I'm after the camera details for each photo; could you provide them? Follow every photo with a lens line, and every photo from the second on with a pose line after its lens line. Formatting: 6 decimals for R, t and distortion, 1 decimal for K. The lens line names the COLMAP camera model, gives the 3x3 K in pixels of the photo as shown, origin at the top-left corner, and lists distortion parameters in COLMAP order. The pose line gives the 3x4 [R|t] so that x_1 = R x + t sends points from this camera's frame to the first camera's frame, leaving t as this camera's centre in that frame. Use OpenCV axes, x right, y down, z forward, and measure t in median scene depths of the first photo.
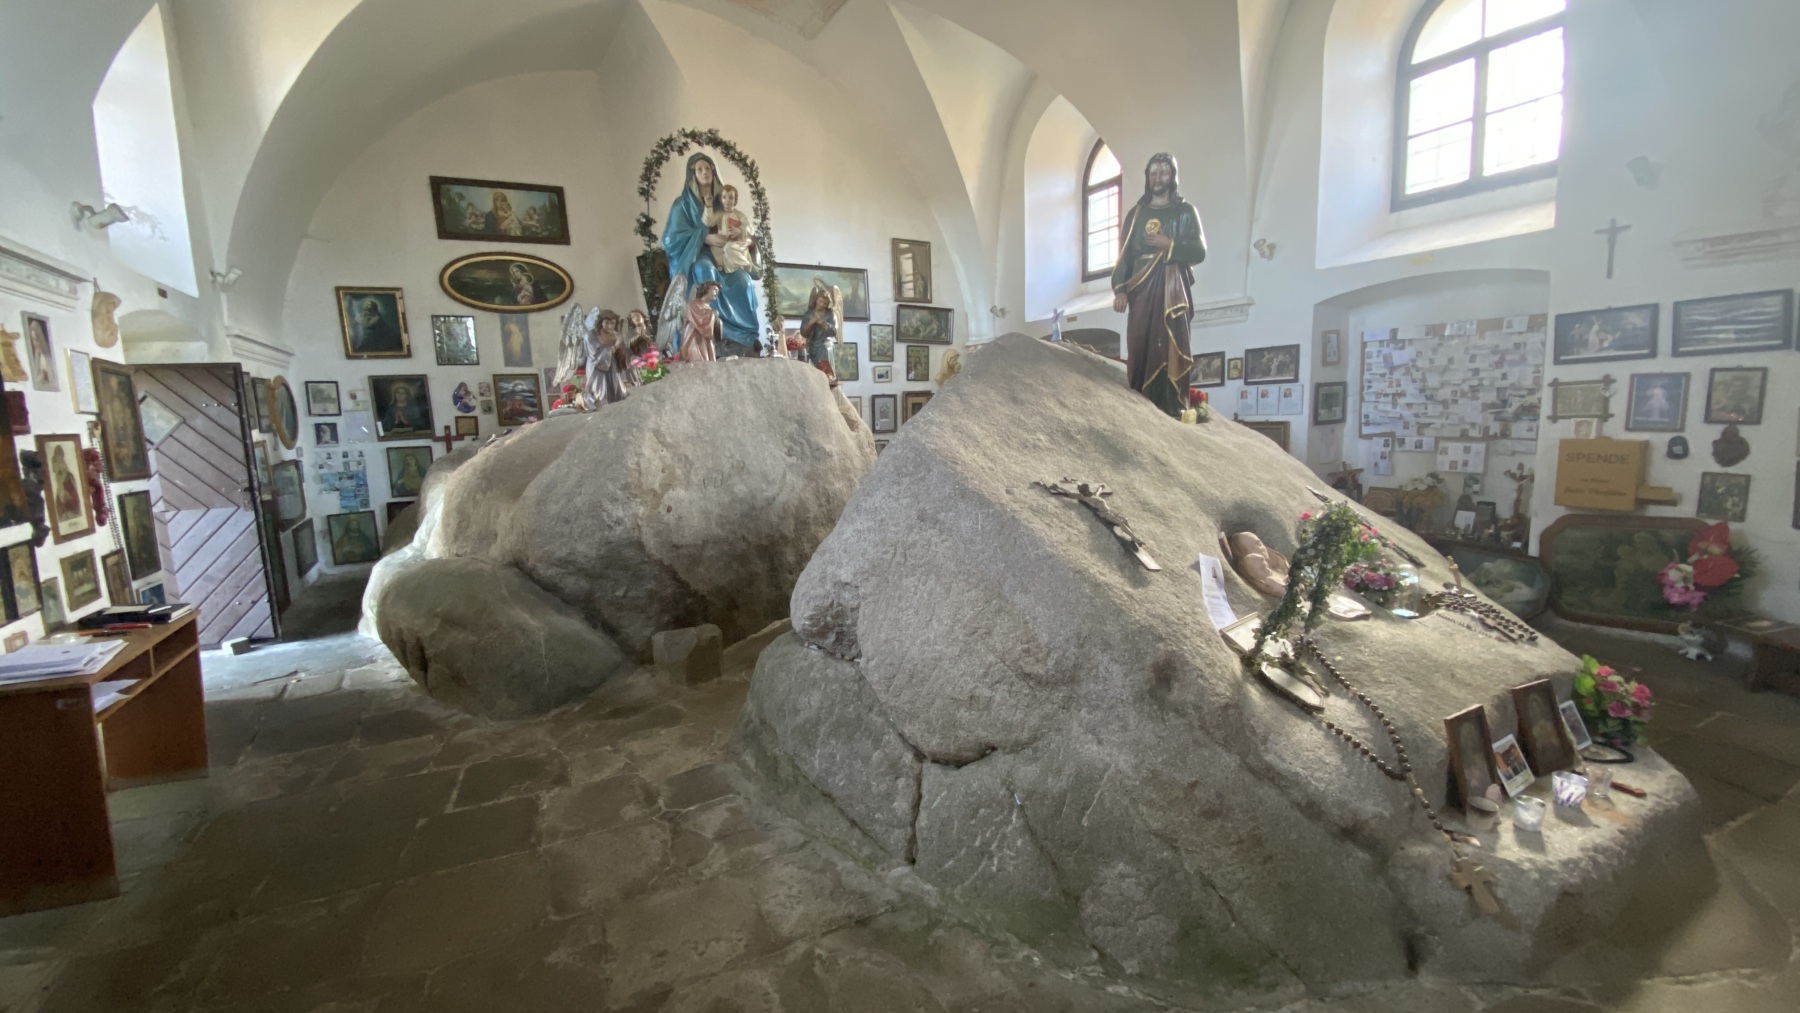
lens RADIAL K [[741.7, 0, 883.3], [0, 741.7, 509.1], [0, 0, 1]] dist [-0.001135, -0.010105]
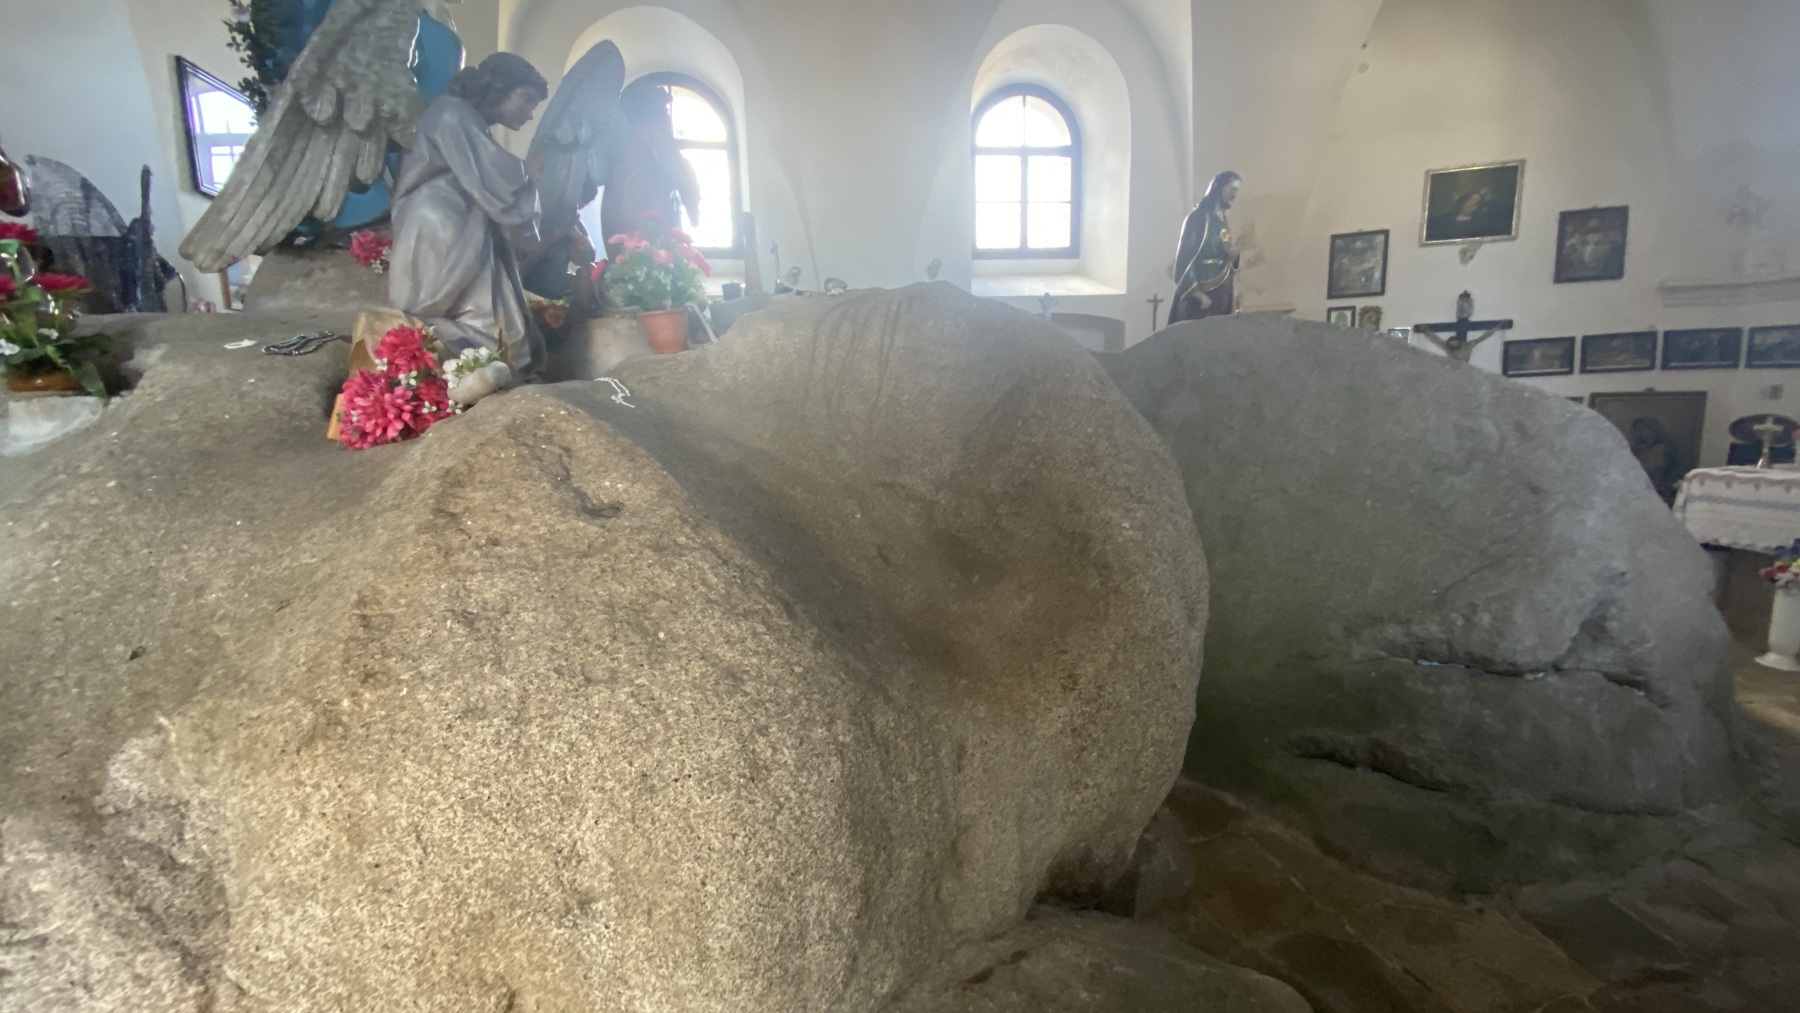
lens RADIAL K [[741.7, 0, 900.7], [0, 741.7, 515.0], [0, 0, 1]] dist [-0.001135, -0.010105]
pose [[0.386982, -0.106833, 0.915877, -0.747397], [0.139699, 0.988593, 0.056288, -0.085901], [-0.911443, 0.106165, 0.397492, 0.898988]]
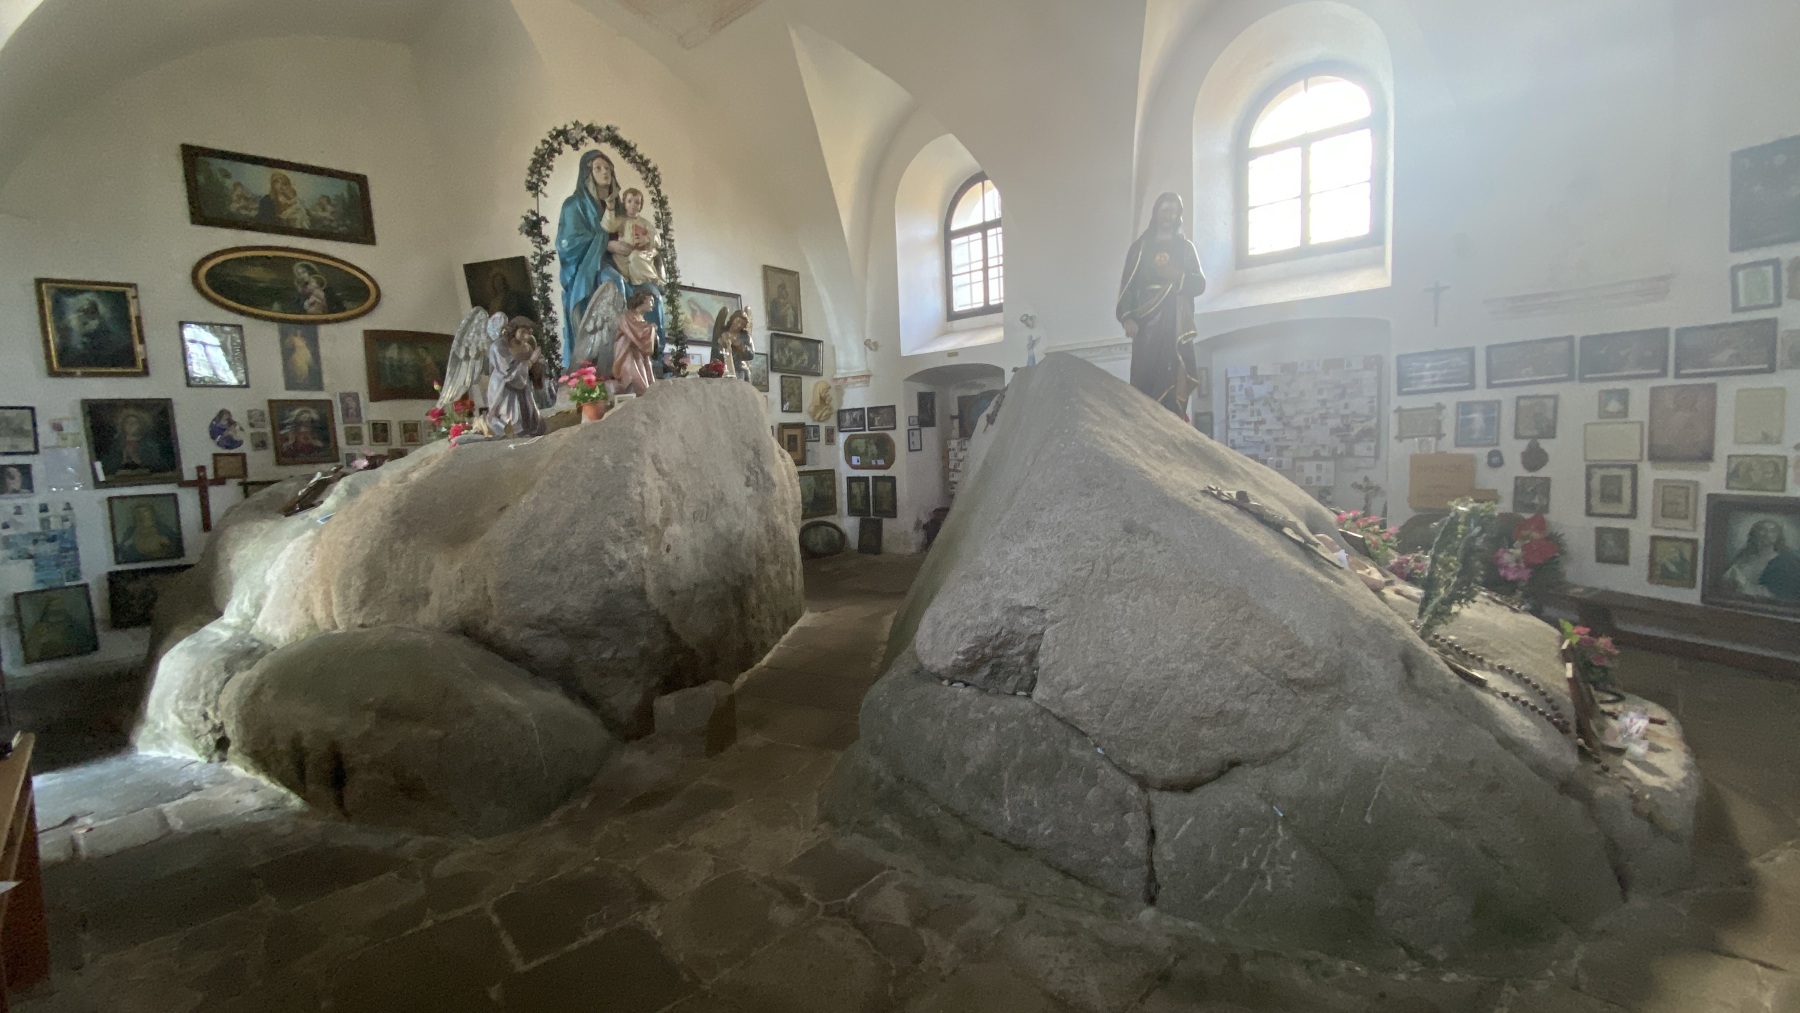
lens RADIAL K [[741.7, 0, 893.1], [0, 741.7, 507.8], [0, 0, 1]] dist [-0.001135, -0.010105]
pose [[0.944766, -0.034359, 0.325940, -0.315061], [0.052841, 0.997448, -0.048021, 0.007897], [-0.323458, 0.062591, 0.944170, 0.116377]]
